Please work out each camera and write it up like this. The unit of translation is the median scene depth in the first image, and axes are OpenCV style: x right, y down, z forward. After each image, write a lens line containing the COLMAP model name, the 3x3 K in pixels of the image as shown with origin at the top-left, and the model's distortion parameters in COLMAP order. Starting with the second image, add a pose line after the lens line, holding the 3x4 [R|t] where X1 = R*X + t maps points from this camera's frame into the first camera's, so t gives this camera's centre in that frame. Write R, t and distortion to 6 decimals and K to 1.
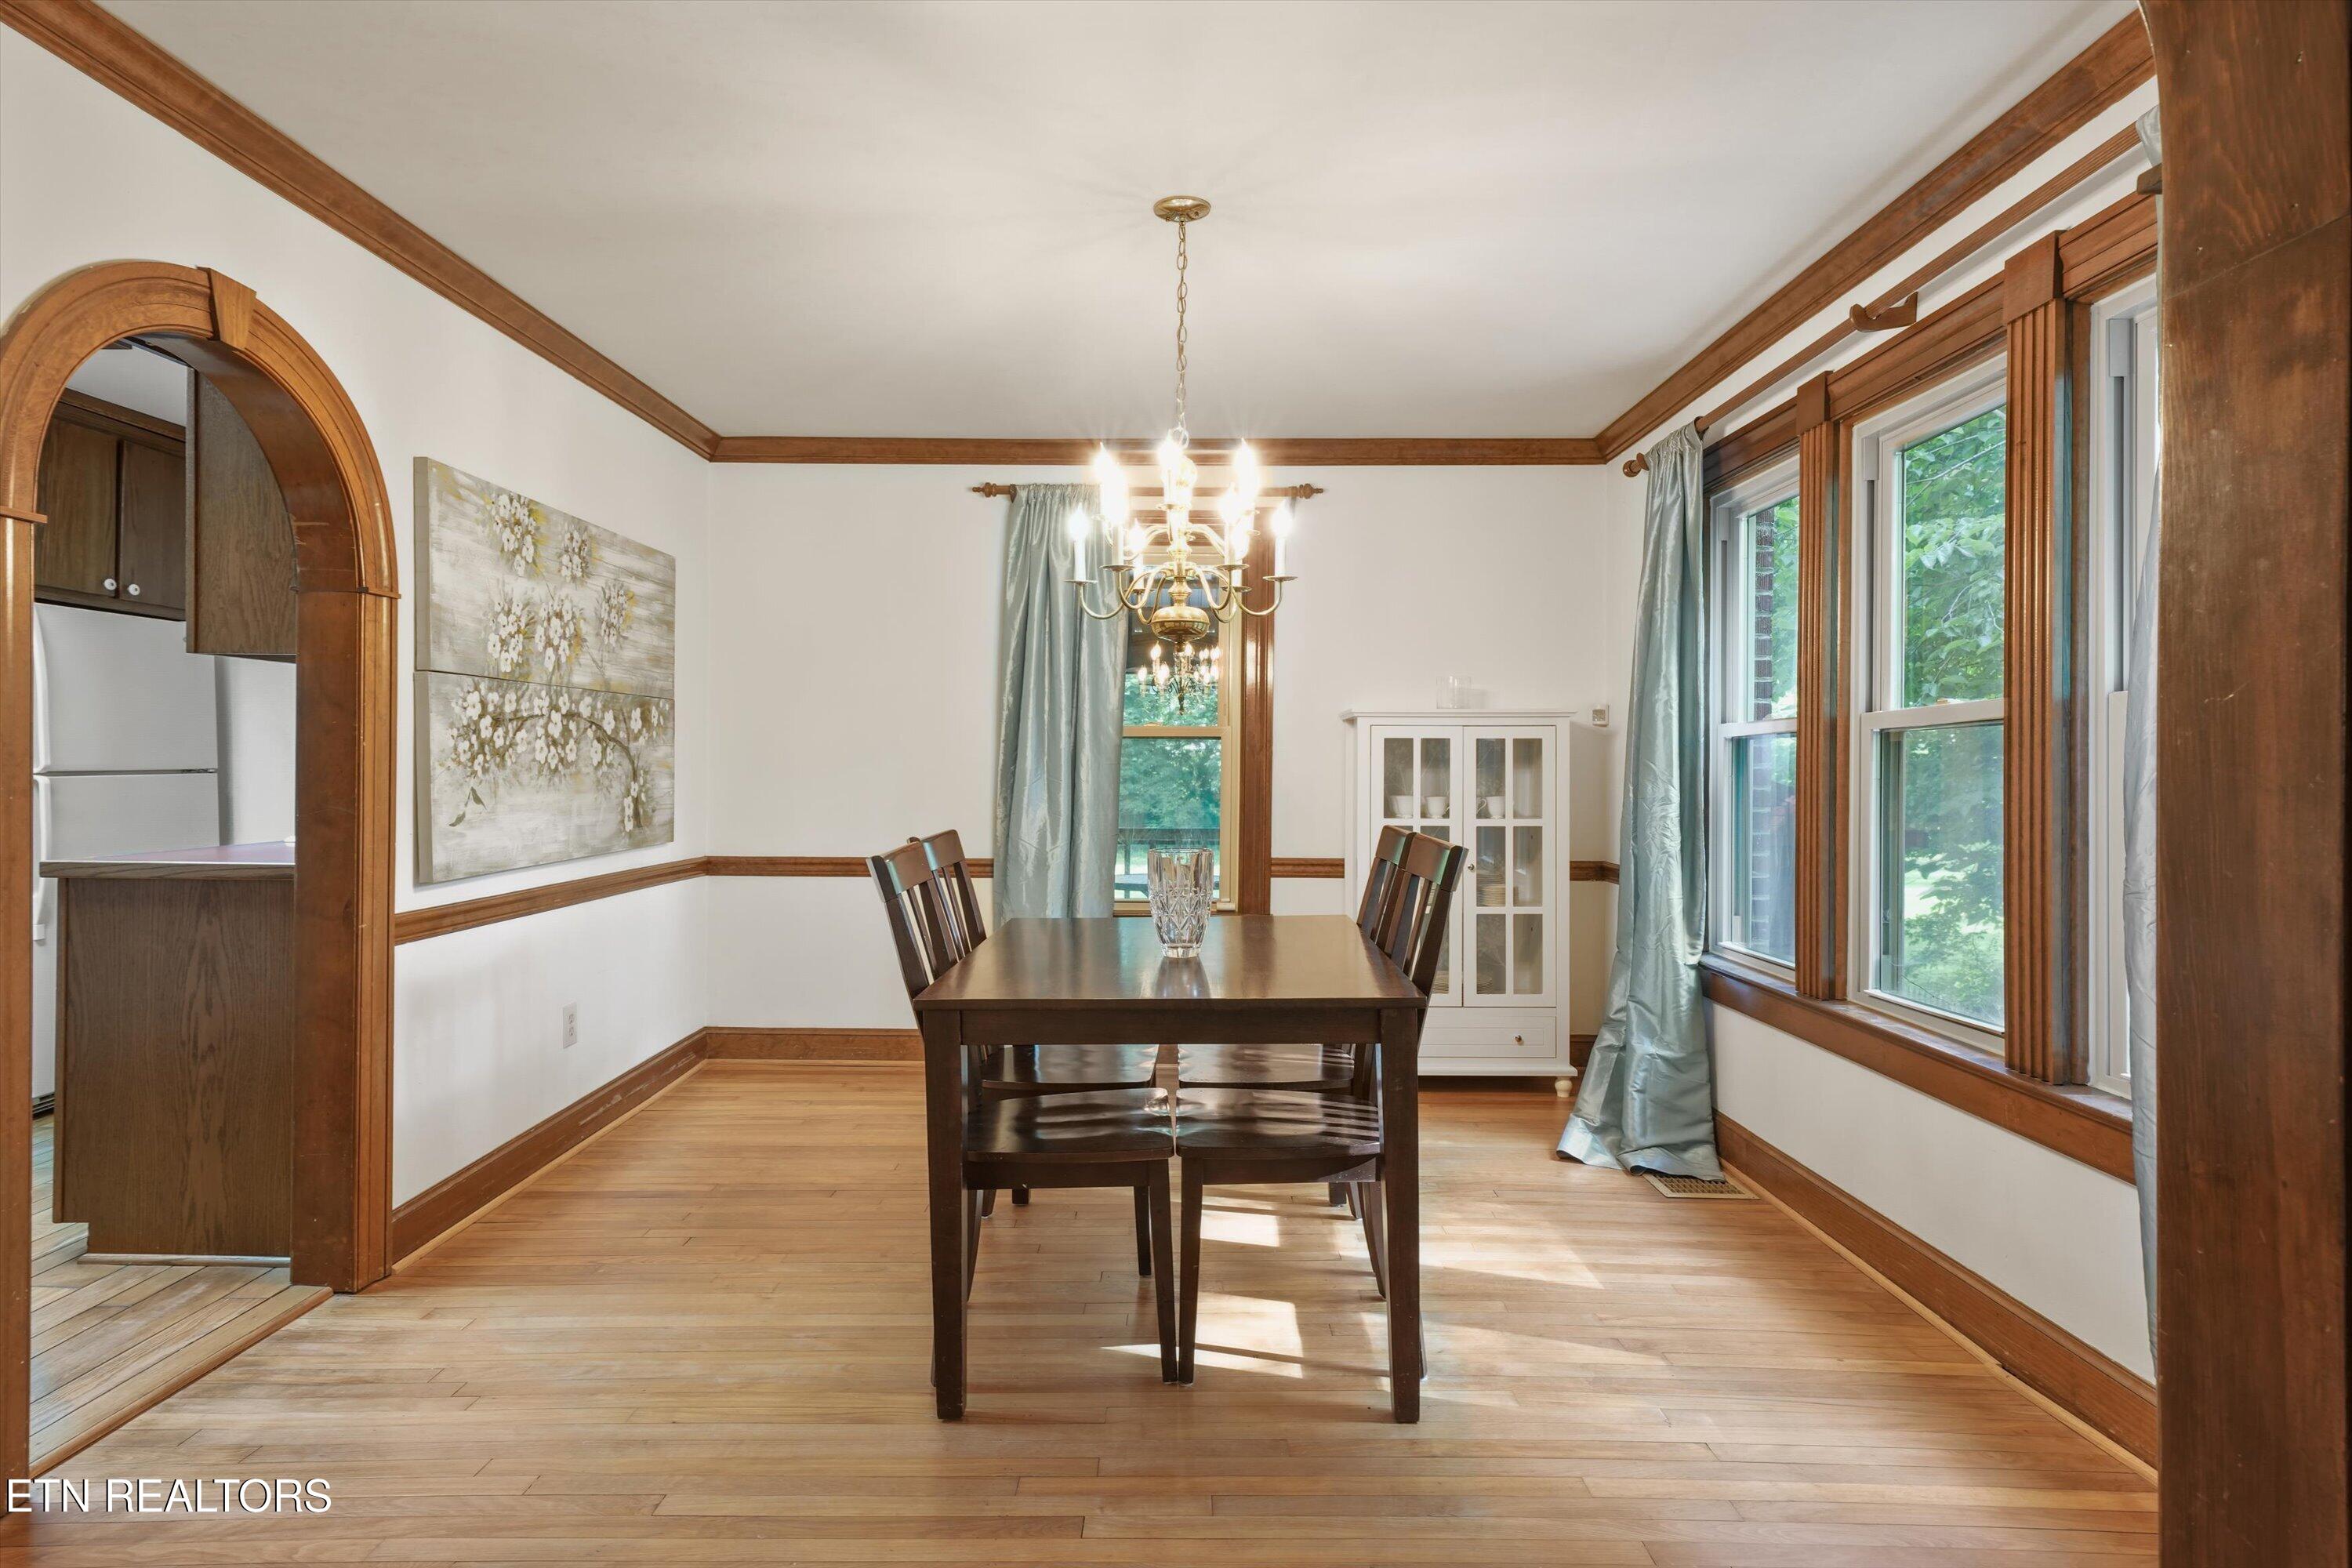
lens RADIAL K [[1319.2, 0, 1178.9], [0, 1319.2, 772.0], [0, 0, 1]] dist [0.006837, -0.000120]
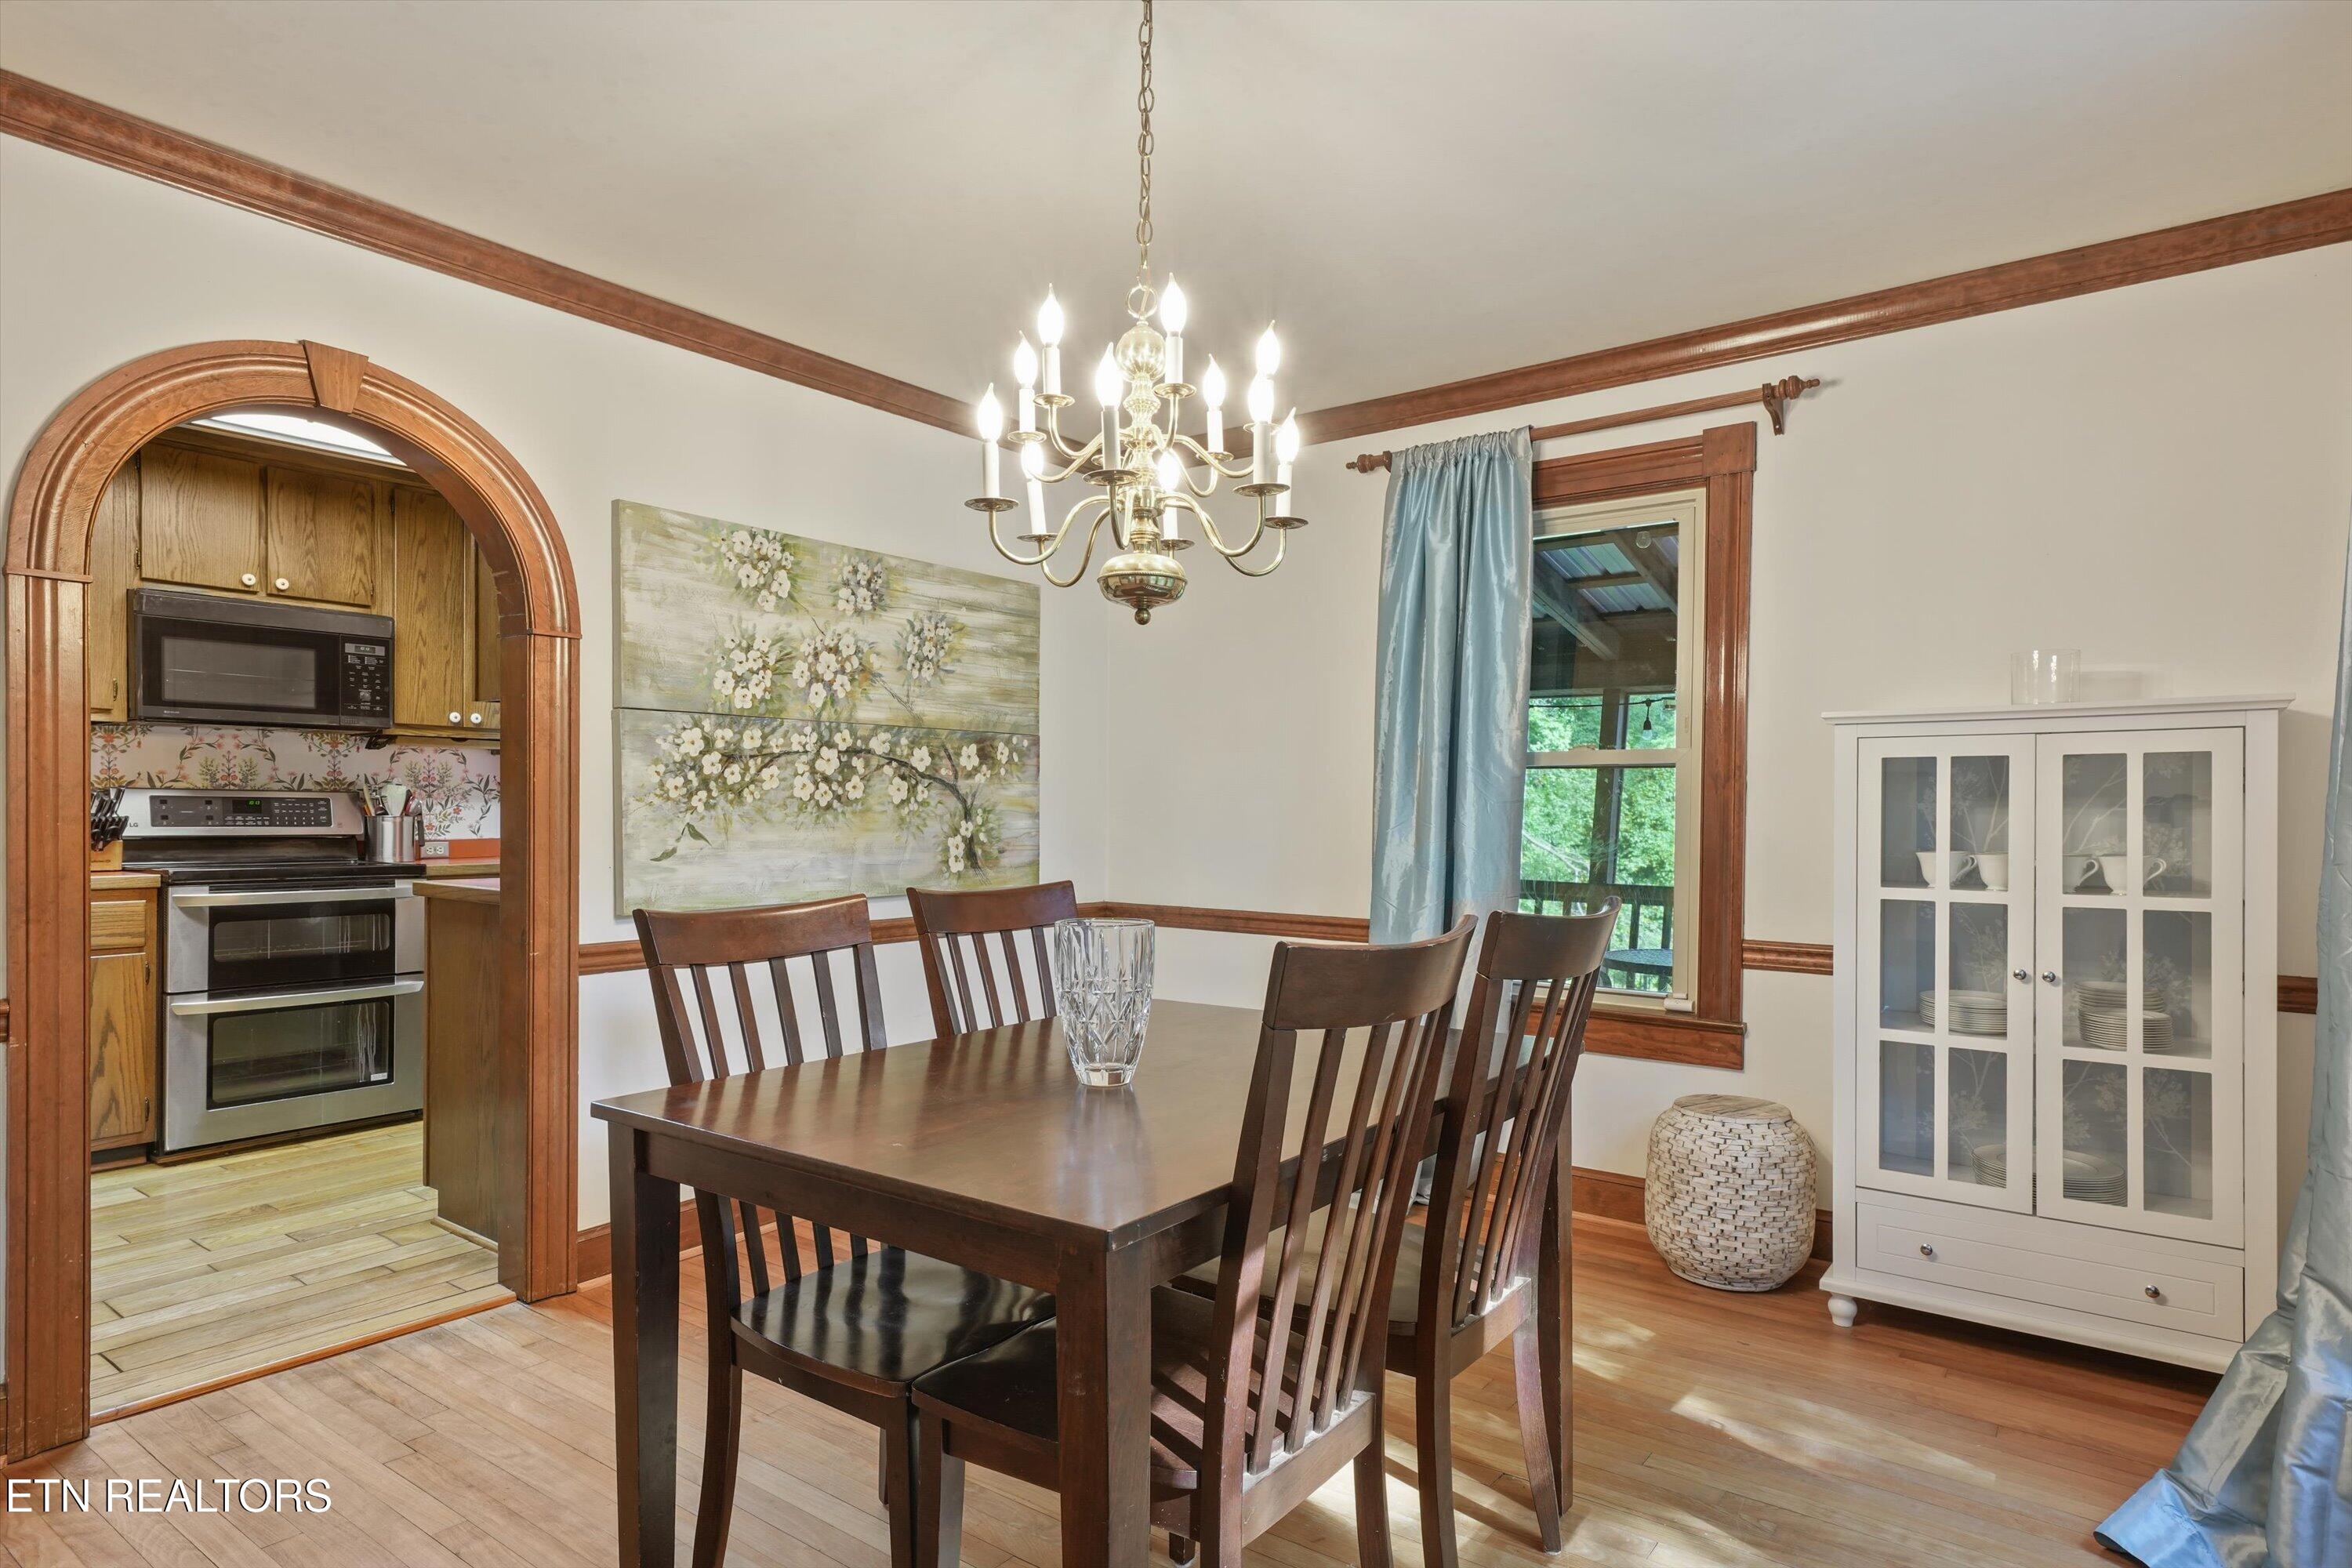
lens RADIAL K [[1290.6, 0, 1192.2], [0, 1290.6, 822.6], [0, 0, 1]] dist [0.004098, 0.000945]
pose [[0.797479, 0.006152, -0.603315, 0.337963], [-0.005006, 0.999981, 0.003580, 0.005261], [0.603325, 0.000165, 0.797495, 0.410905]]
